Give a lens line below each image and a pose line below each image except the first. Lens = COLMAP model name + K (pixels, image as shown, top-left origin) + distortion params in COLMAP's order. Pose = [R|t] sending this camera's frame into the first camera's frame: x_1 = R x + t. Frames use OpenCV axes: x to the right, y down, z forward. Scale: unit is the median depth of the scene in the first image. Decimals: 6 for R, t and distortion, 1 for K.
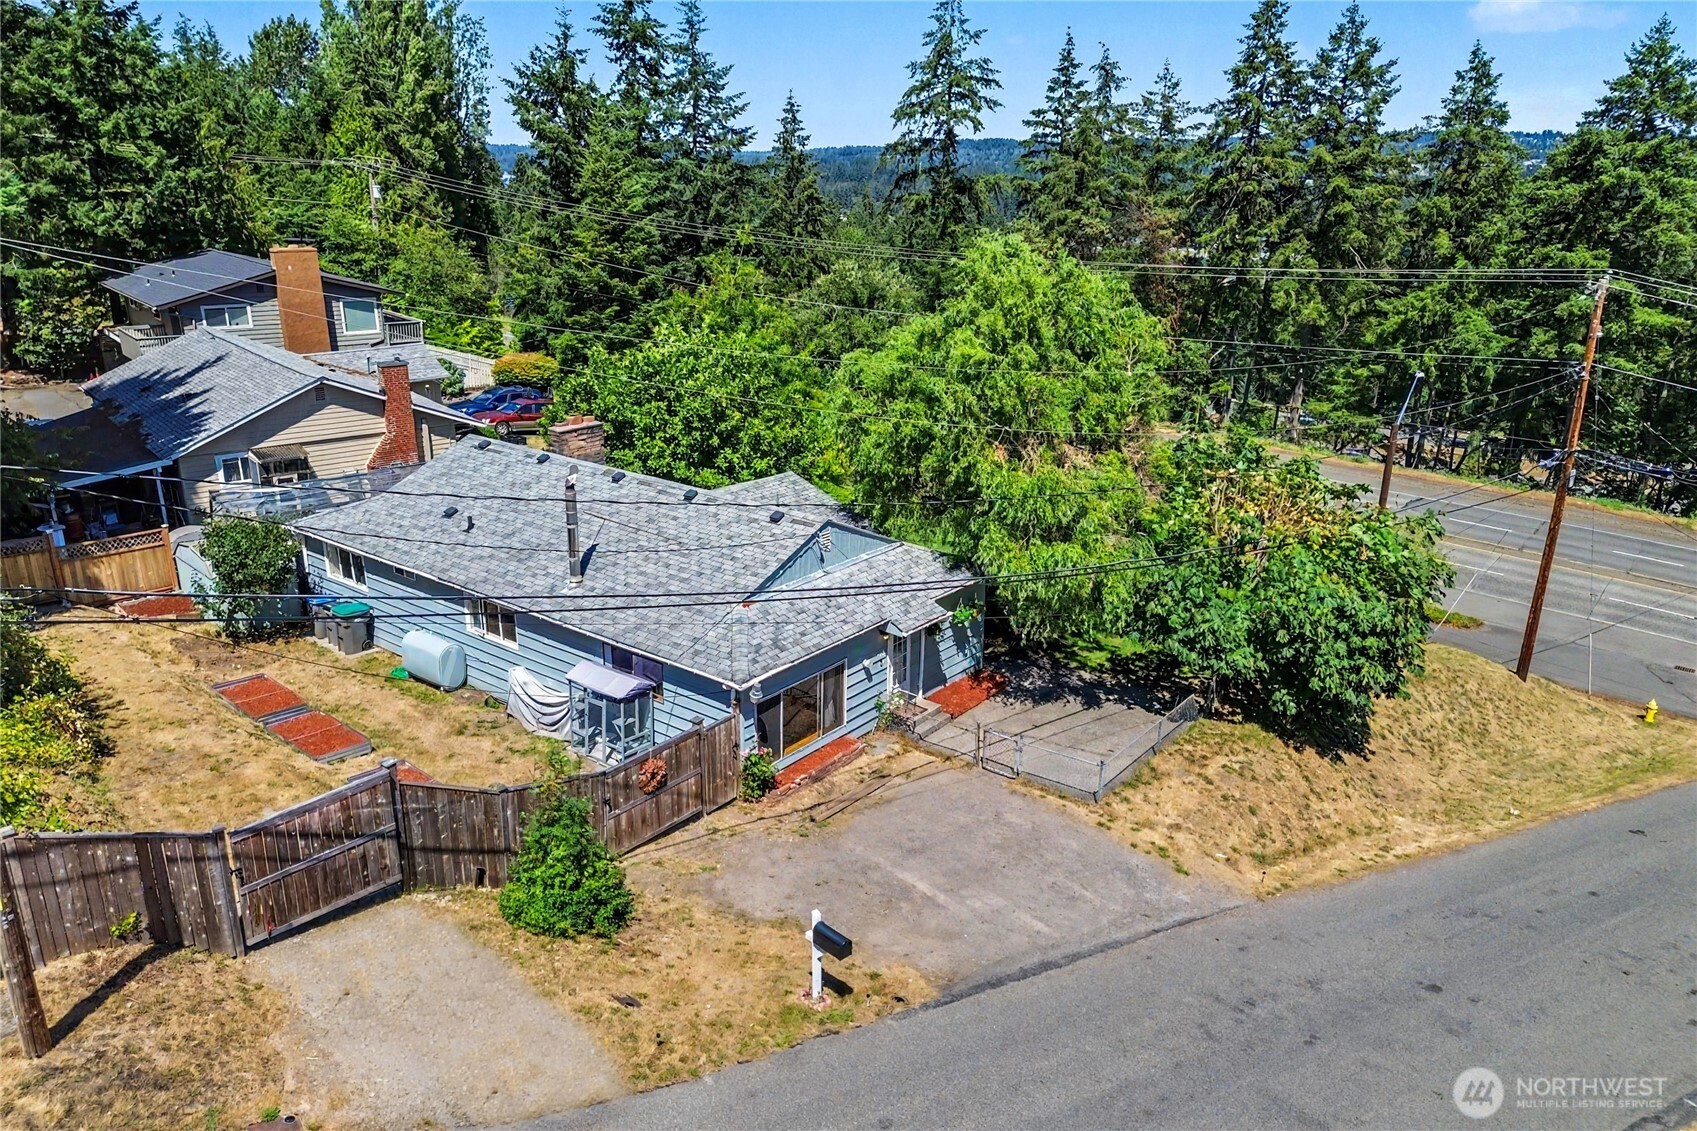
lens RADIAL K [[1147.8, 0, 848.5], [0, 1147.8, 565.5], [0, 0, 1]] dist [0.073878, -0.052658]
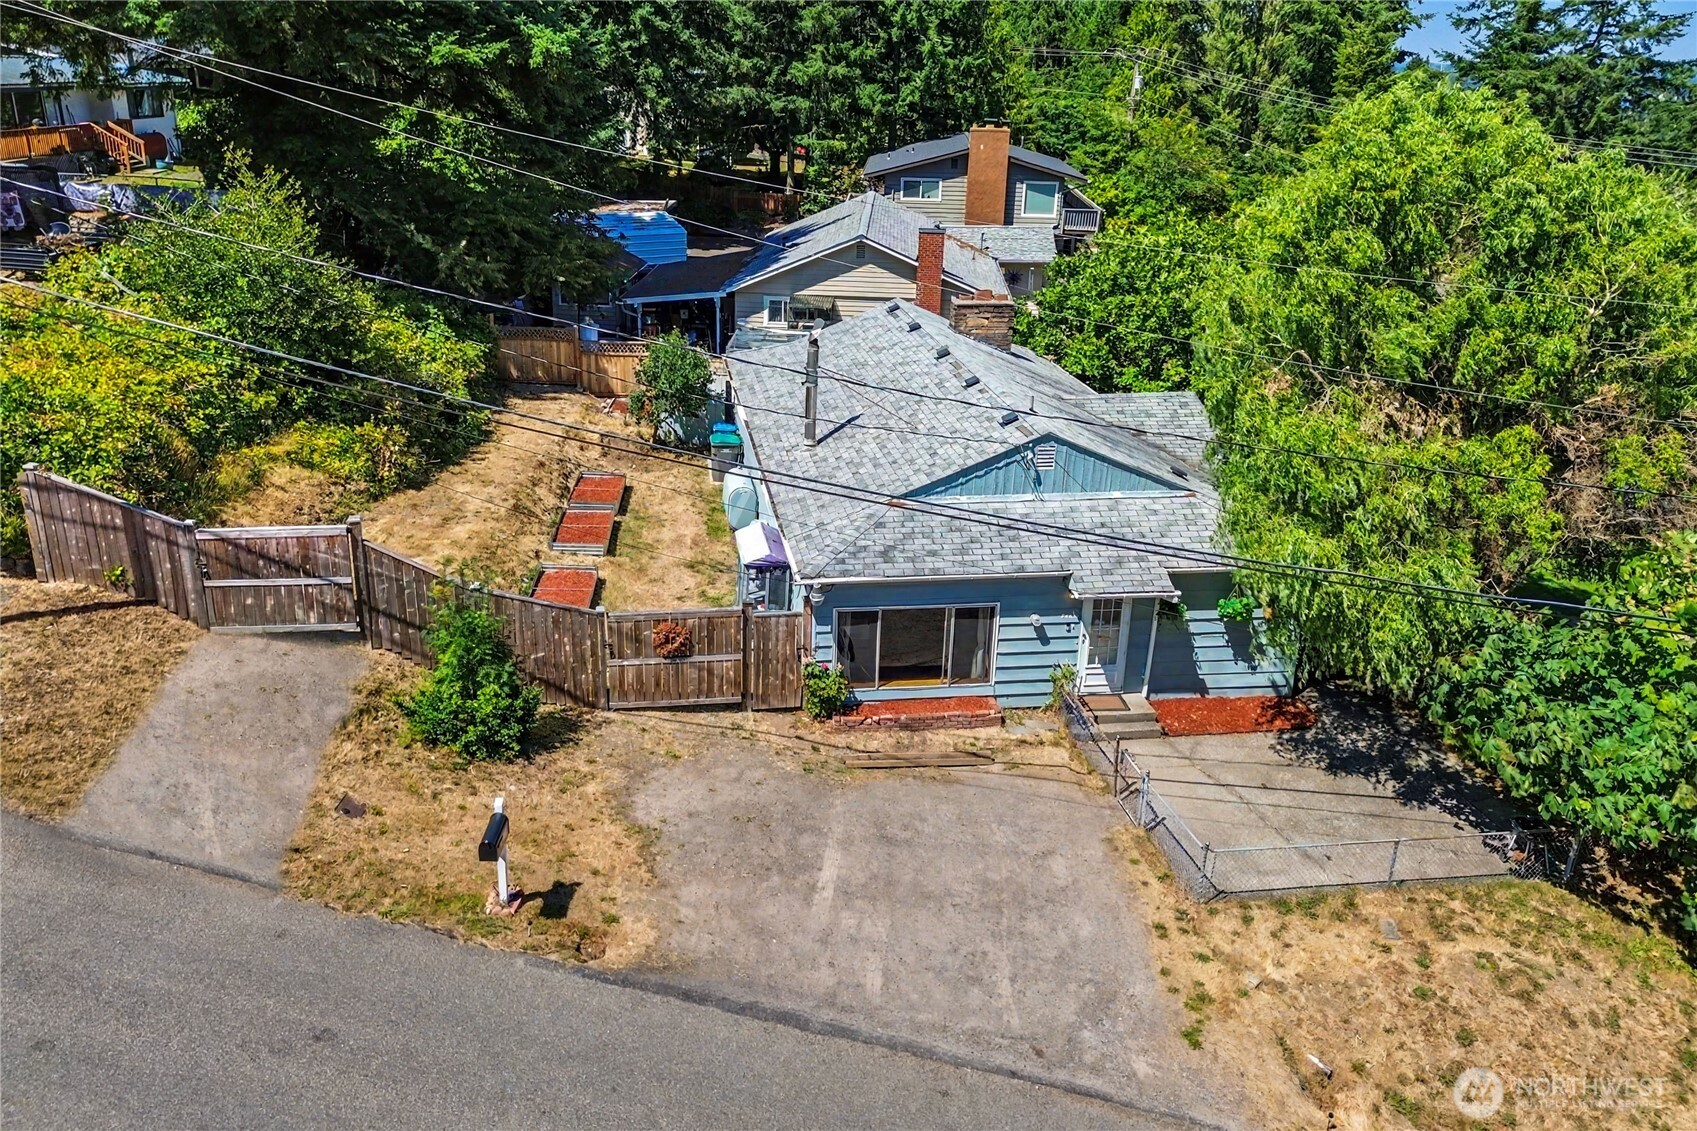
lens RADIAL K [[1187.8, 0, 850.7], [0, 1187.8, 520.3], [0, 0, 1]] dist [0.082231, -0.078629]
pose [[0.740264, 0.247019, -0.625292, 0.406676], [-0.236077, 0.966338, 0.102263, -0.033289], [0.629505, 0.071915, 0.773661, 0.277150]]
